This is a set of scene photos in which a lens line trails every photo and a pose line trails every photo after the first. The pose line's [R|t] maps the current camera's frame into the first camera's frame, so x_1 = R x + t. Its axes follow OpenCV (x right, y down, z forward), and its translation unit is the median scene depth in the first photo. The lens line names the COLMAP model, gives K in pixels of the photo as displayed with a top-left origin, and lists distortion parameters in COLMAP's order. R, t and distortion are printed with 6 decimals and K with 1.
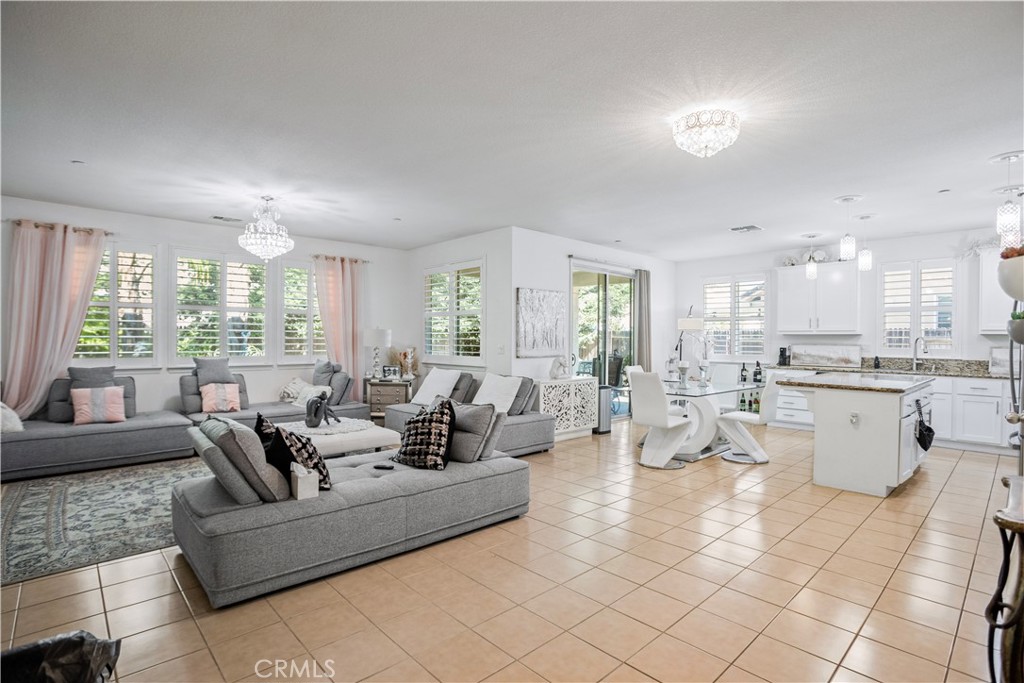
lens RADIAL K [[507.2, 0, 512.0], [0, 507.2, 341.5], [0, 0, 1]] dist [-0.084833, 0.042194]
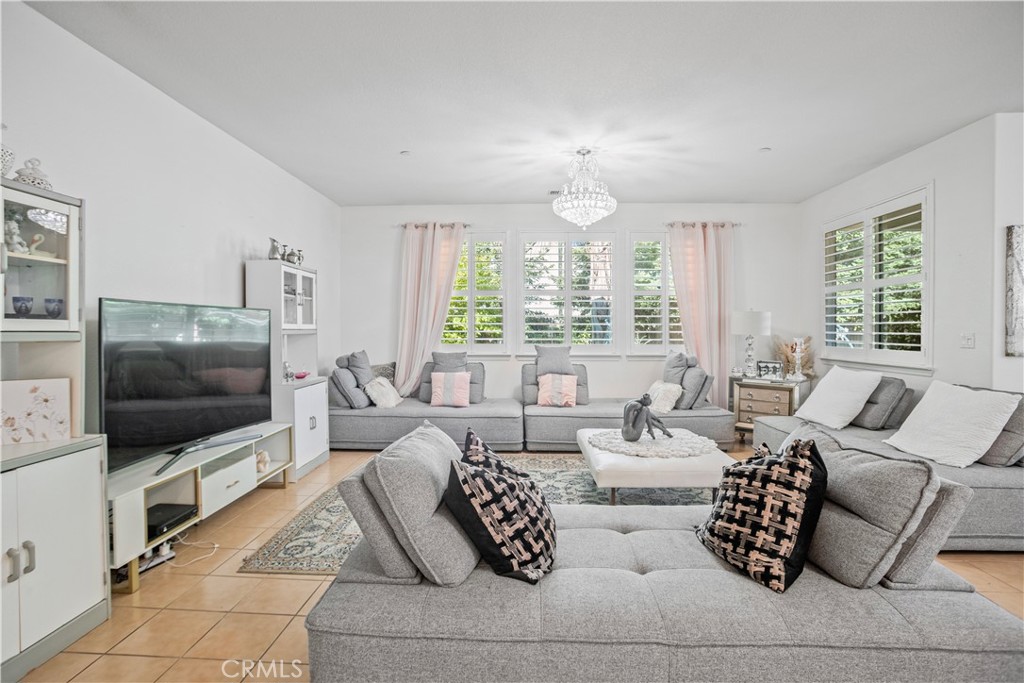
lens RADIAL K [[501.2, 0, 506.3], [0, 501.2, 335.2], [0, 0, 1]] dist [-0.077130, 0.034170]
pose [[0.698673, 0.003958, -0.715430, 0.002760], [0.000700, 0.999980, 0.006216, 0.006938], [0.715441, -0.004844, 0.698657, 0.276365]]
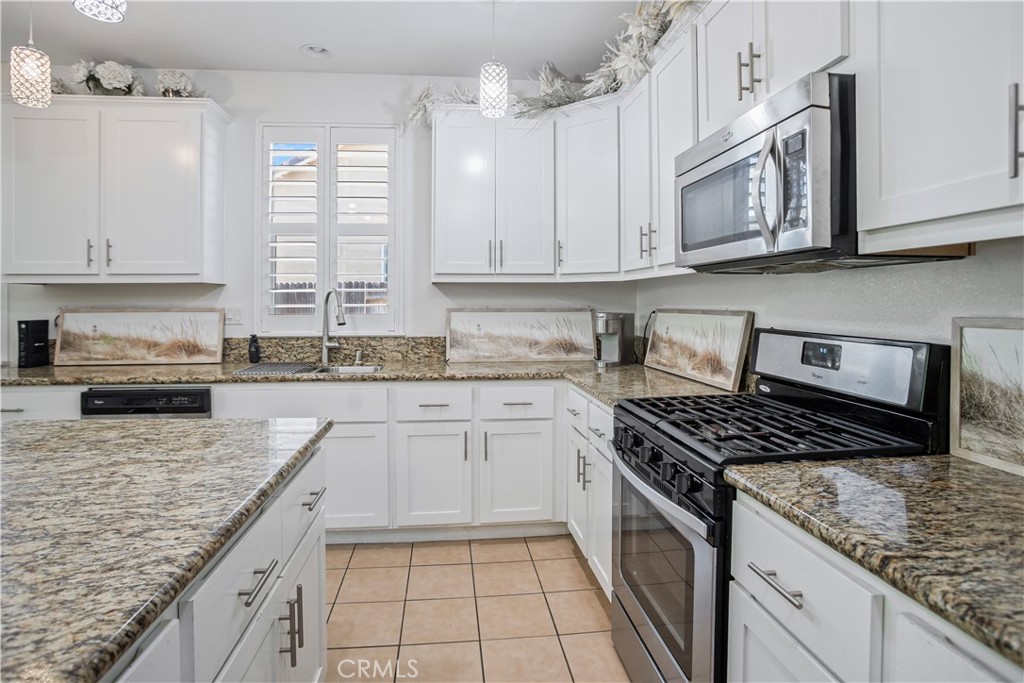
lens RADIAL K [[520.9, 0, 505.5], [0, 520.9, 314.9], [0, 0, 1]] dist [-0.089433, 0.042205]
pose [[0.603105, -0.030486, 0.797079, 0.587874], [0.013753, 0.999518, 0.027823, 0.003422], [-0.797543, -0.005818, 0.603234, 0.622415]]
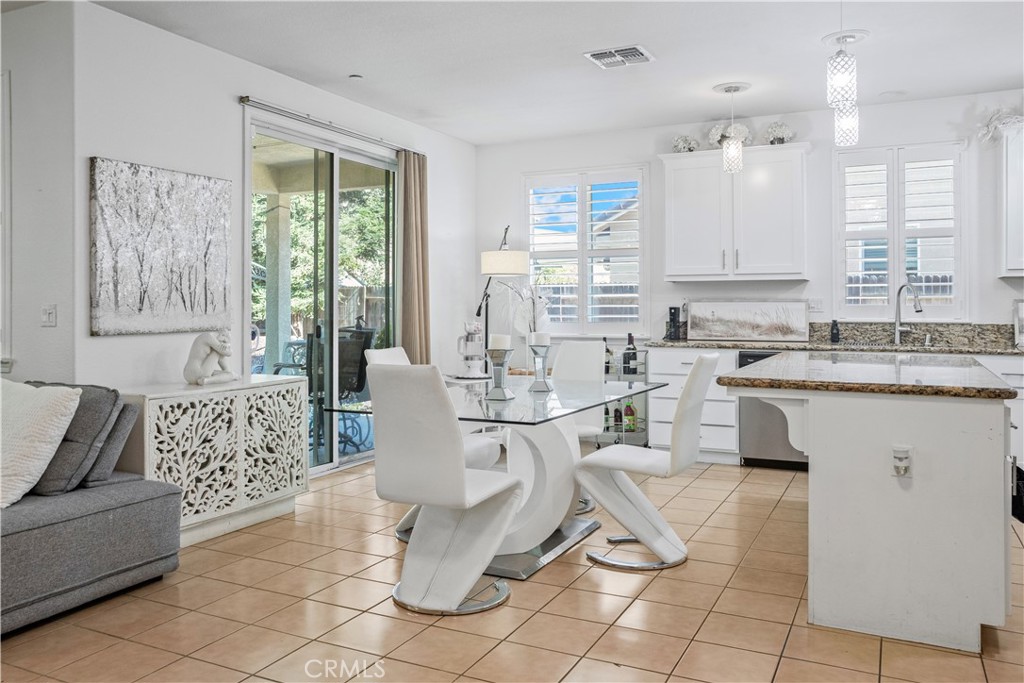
lens RADIAL K [[800.7, 0, 505.9], [0, 800.7, 303.2], [0, 0, 1]] dist [-0.074160, 0.119614]
pose [[0.937687, -0.007067, 0.347409, 0.103602], [0.010169, 0.999923, -0.007104, 0.015588], [-0.347332, 0.010194, 0.937687, 0.334656]]
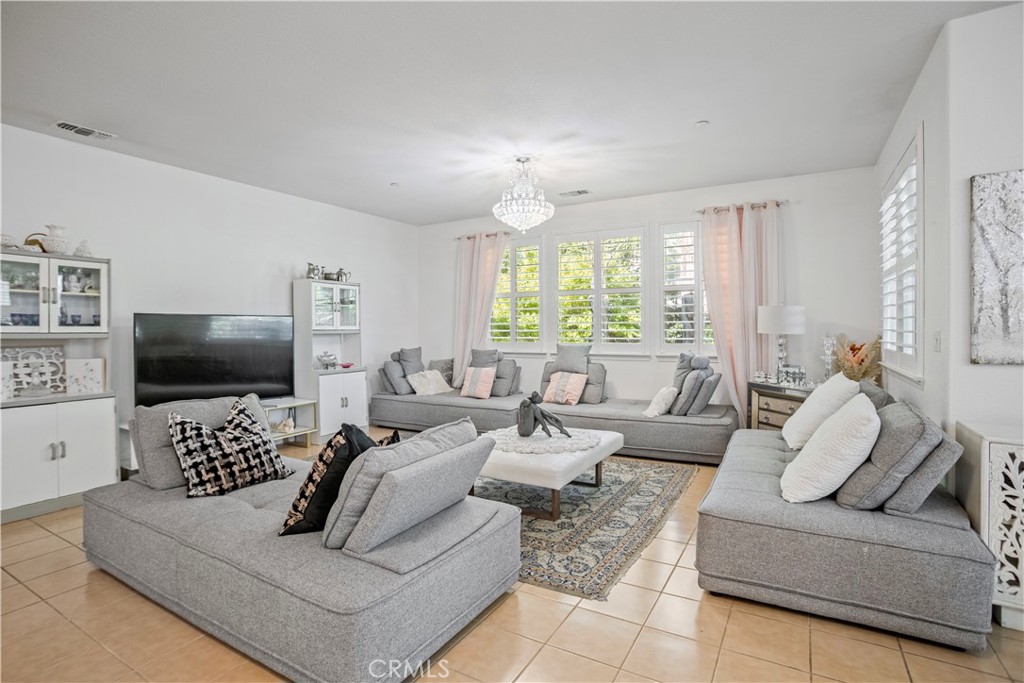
lens RADIAL K [[506.1, 0, 511.4], [0, 506.1, 332.4], [0, 0, 1]] dist [-0.080548, 0.039067]
pose [[0.282499, -0.000292, -0.959267, 0.276230], [0.004687, 0.999988, 0.001076, 0.007813], [0.959256, -0.004800, 0.282497, 0.604202]]
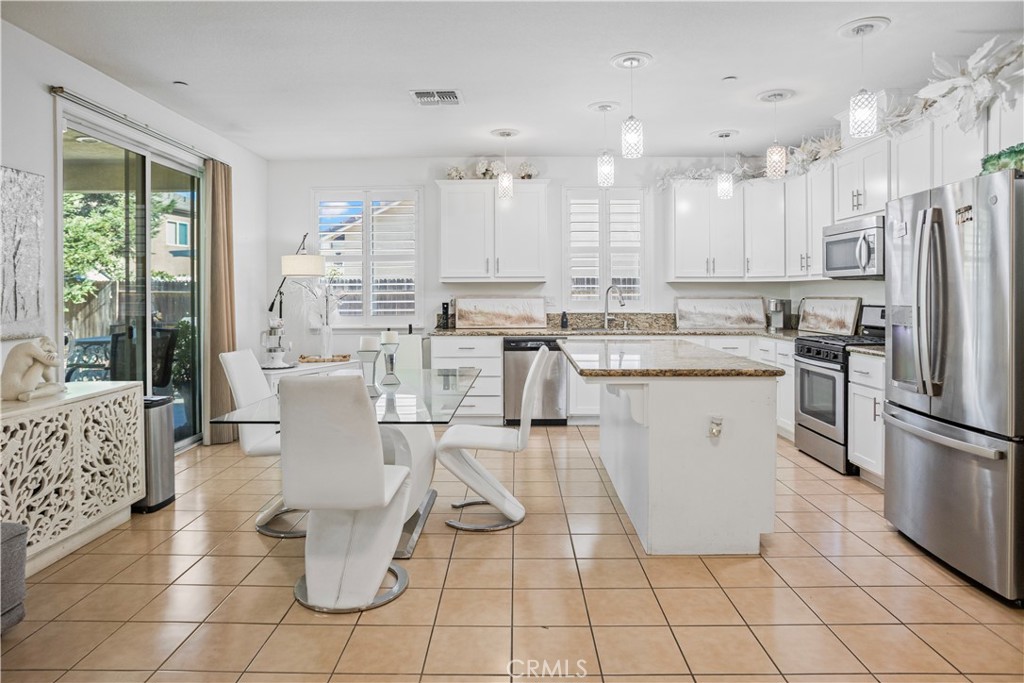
lens RADIAL K [[604.4, 0, 512.7], [0, 604.4, 299.6], [0, 0, 1]] dist [-0.062072, 0.031199]
pose [[0.690075, -0.017802, 0.723519, 0.028123], [0.013348, 0.999840, 0.011869, -0.000591], [-0.723614, 0.001467, 0.690203, 0.477061]]
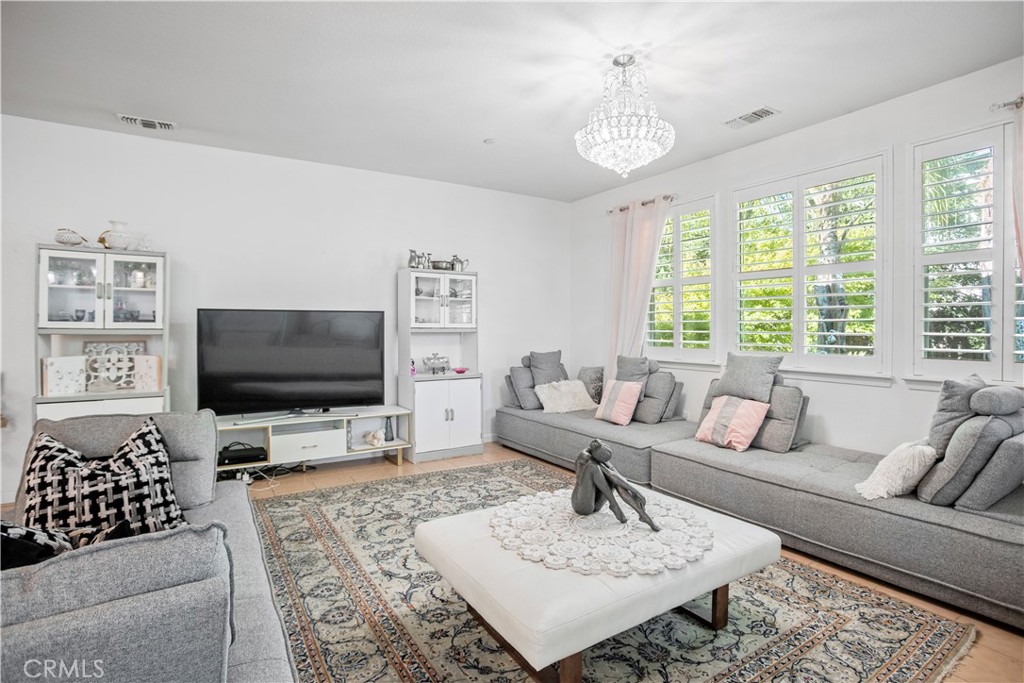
lens RADIAL K [[506.1, 0, 511.4], [0, 506.1, 332.4], [0, 0, 1]] dist [-0.080548, 0.039067]
pose [[-0.194834, 0.002936, -0.980832, 0.049324], [-0.006817, 0.999967, 0.004348, 0.005043], [0.980813, 0.007533, -0.194808, 0.812287]]
